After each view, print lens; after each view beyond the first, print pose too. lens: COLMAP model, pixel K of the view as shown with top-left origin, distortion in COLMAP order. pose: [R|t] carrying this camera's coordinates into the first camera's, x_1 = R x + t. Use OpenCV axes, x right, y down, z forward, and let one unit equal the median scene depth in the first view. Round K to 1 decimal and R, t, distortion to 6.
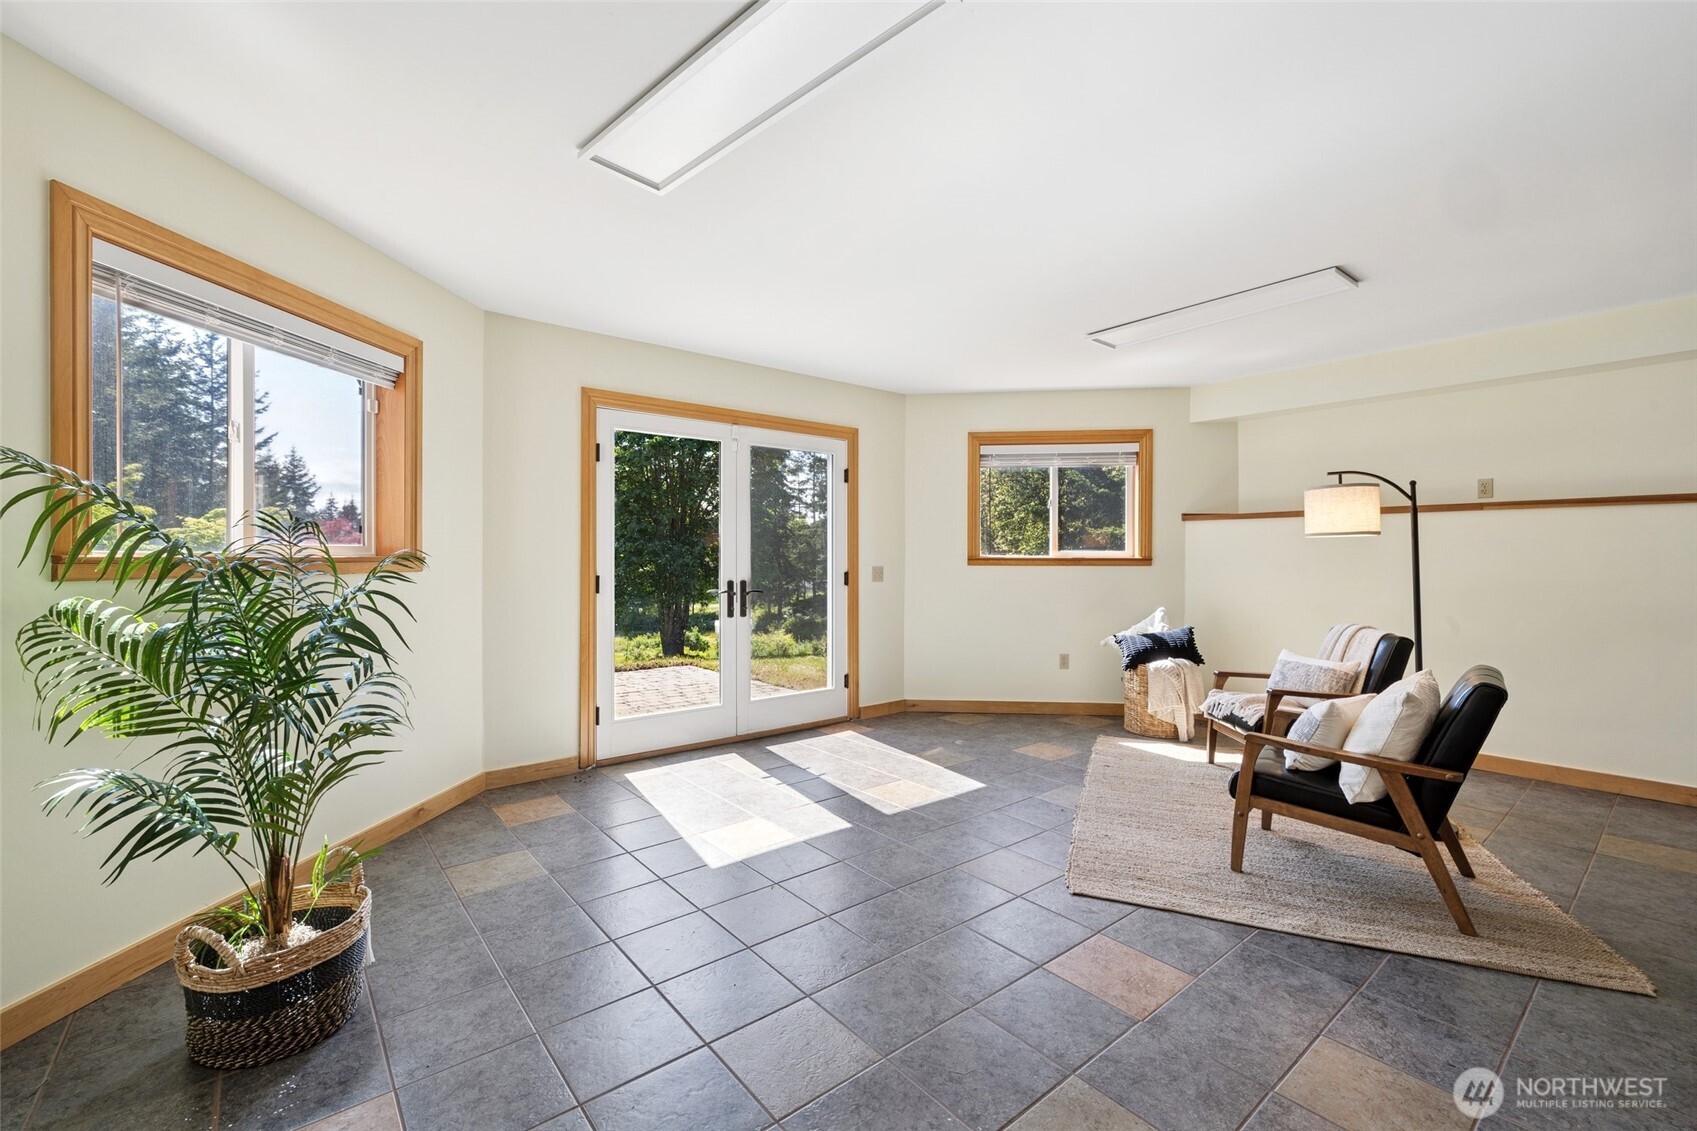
lens RADIAL K [[720.0, 0, 848.0], [0, 720.0, 553.7], [0, 0, 1]] dist [0.001147, -0.000203]
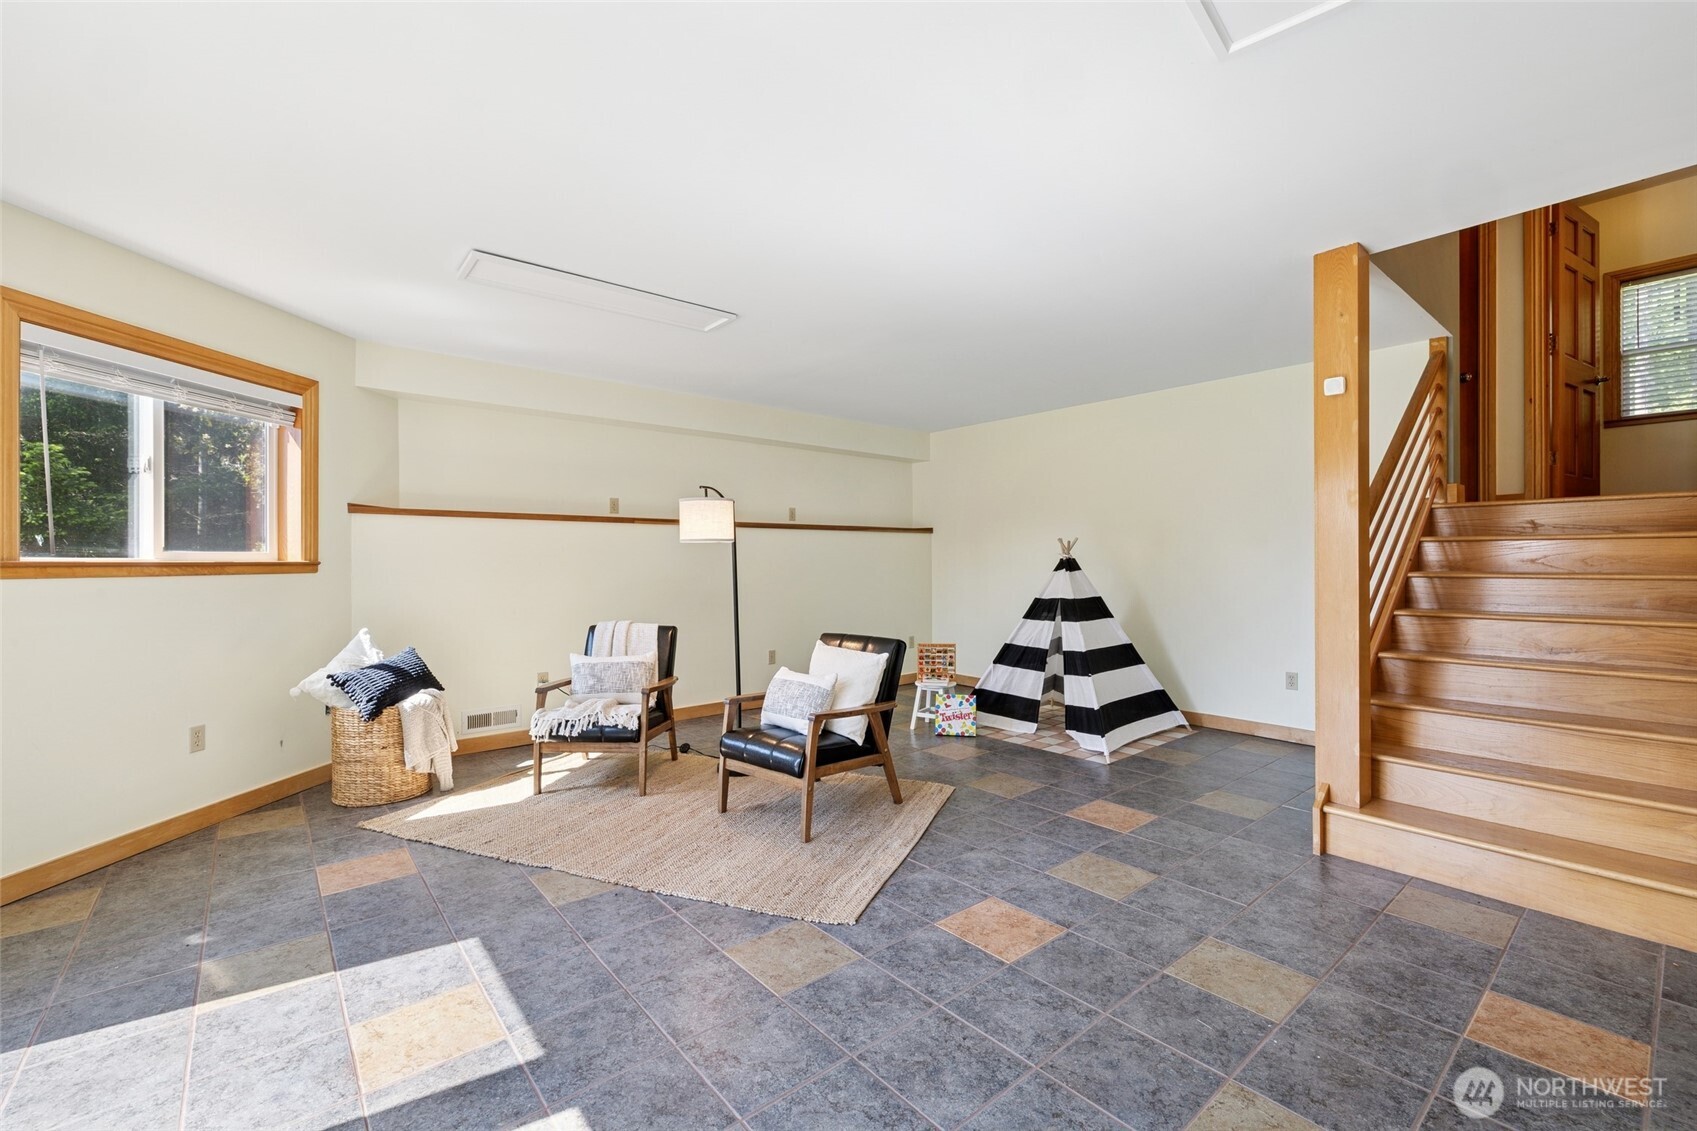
lens RADIAL K [[705.9, 0, 848.5], [0, 705.9, 565.5], [0, 0, 1]] dist [-0.001374, -0.000144]
pose [[-0.008550, -0.008790, 0.999925, -0.371104], [-0.003394, 0.999956, 0.008761, 0.001958], [-0.999958, -0.003319, -0.008580, 0.638483]]
